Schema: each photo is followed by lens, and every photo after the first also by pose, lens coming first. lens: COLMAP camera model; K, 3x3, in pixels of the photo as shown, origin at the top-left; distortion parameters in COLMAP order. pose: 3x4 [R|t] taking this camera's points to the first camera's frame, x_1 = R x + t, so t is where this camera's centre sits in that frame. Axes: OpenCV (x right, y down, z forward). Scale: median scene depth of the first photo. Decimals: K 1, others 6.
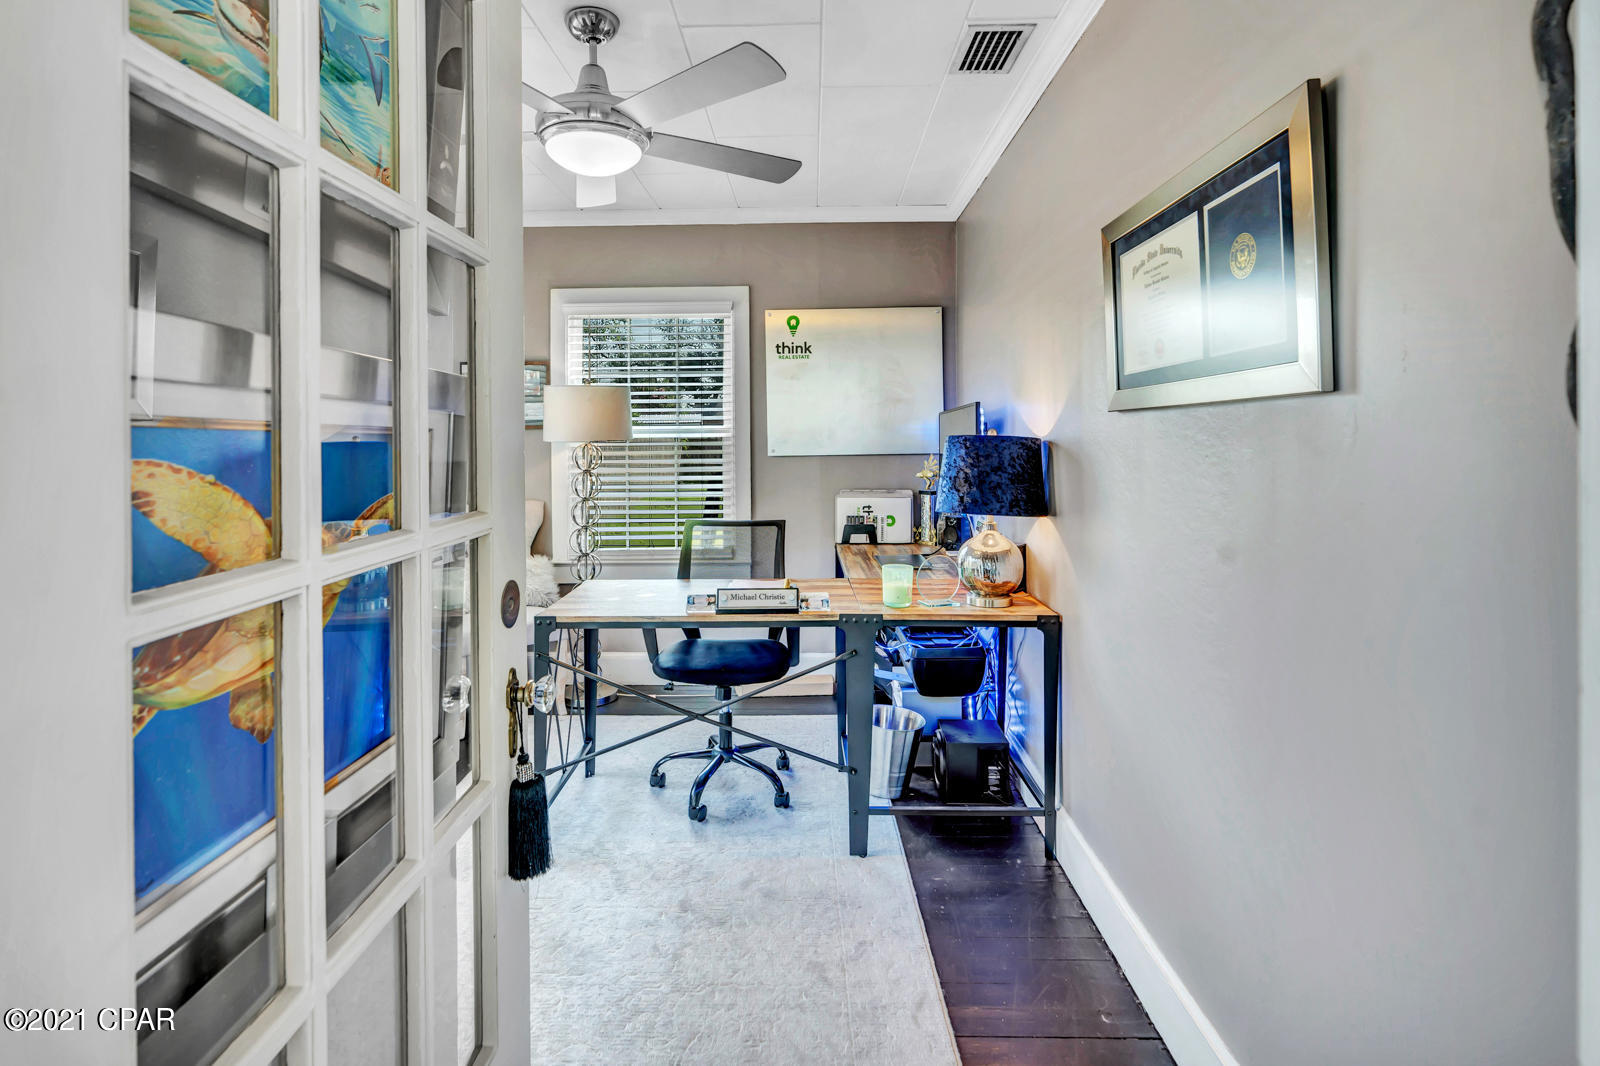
lens RADIAL K [[775.5, 0, 801.5], [0, 775.5, 443.2], [0, 0, 1]] dist [0.000195, 0.000459]
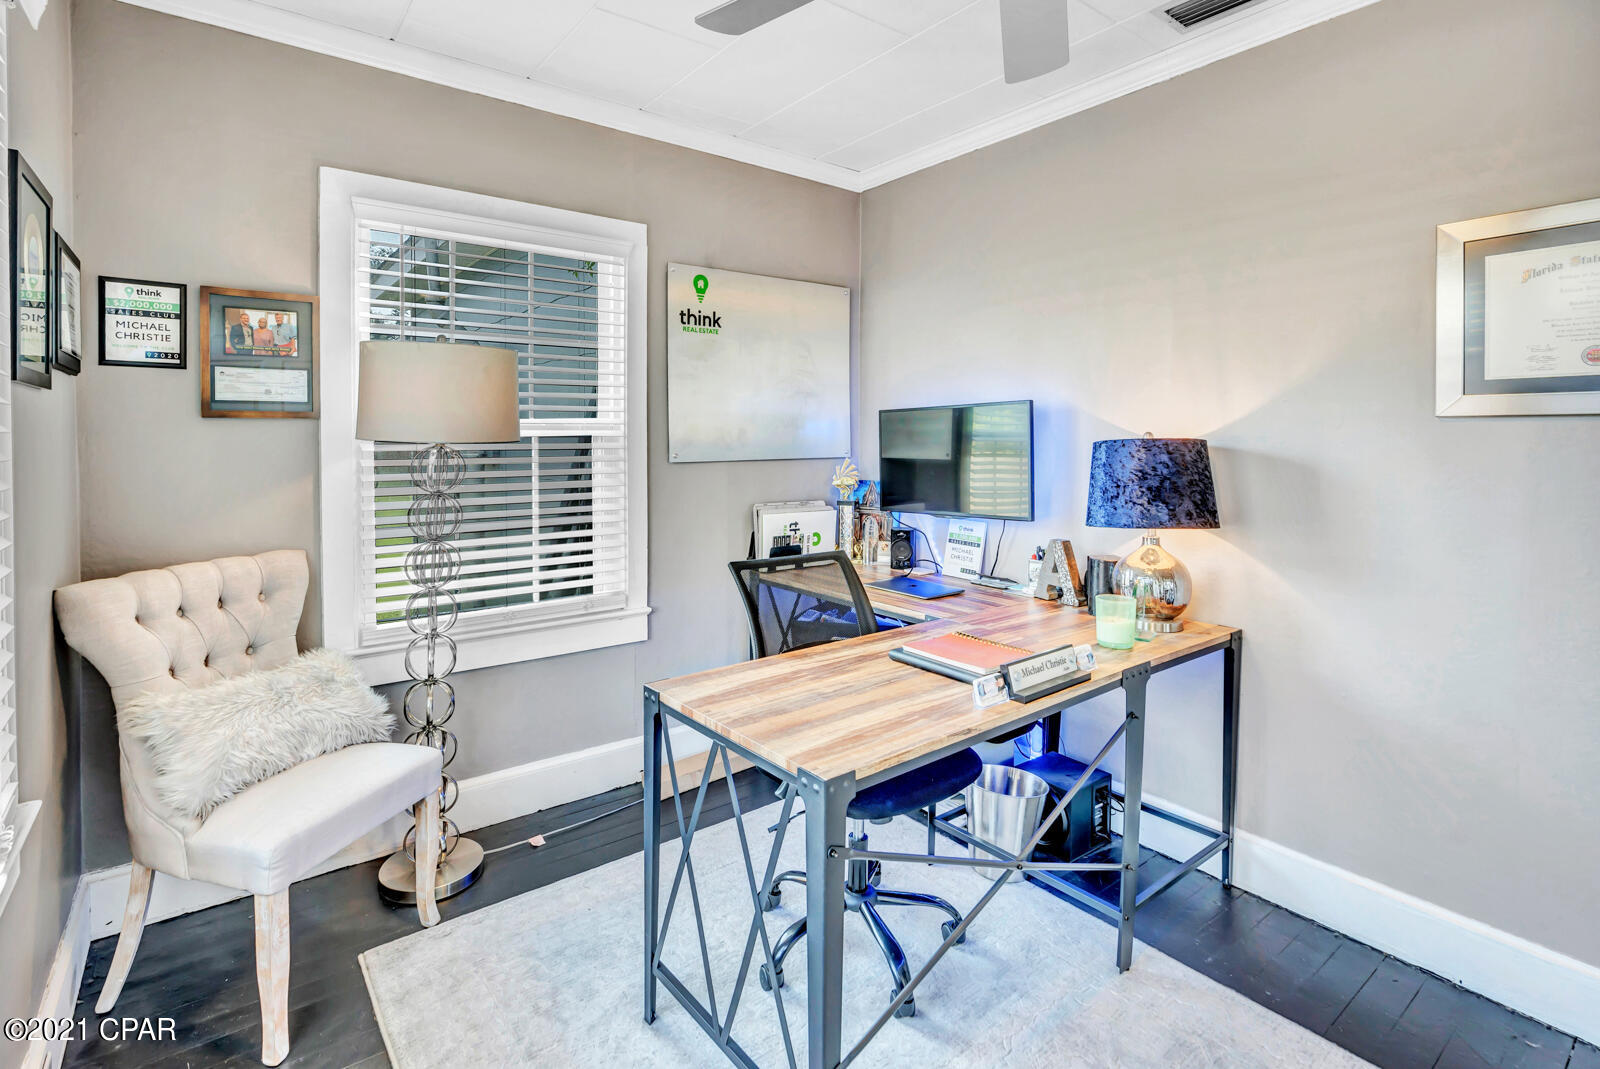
lens RADIAL K [[775.5, 0, 801.5], [0, 775.5, 444.7], [0, 0, 1]] dist [0.000195, 0.000459]
pose [[0.777110, 0.000884, 0.629365, -0.407594], [-0.003277, 0.999991, 0.002642, -0.002746], [-0.629357, -0.004115, 0.777106, 0.355716]]
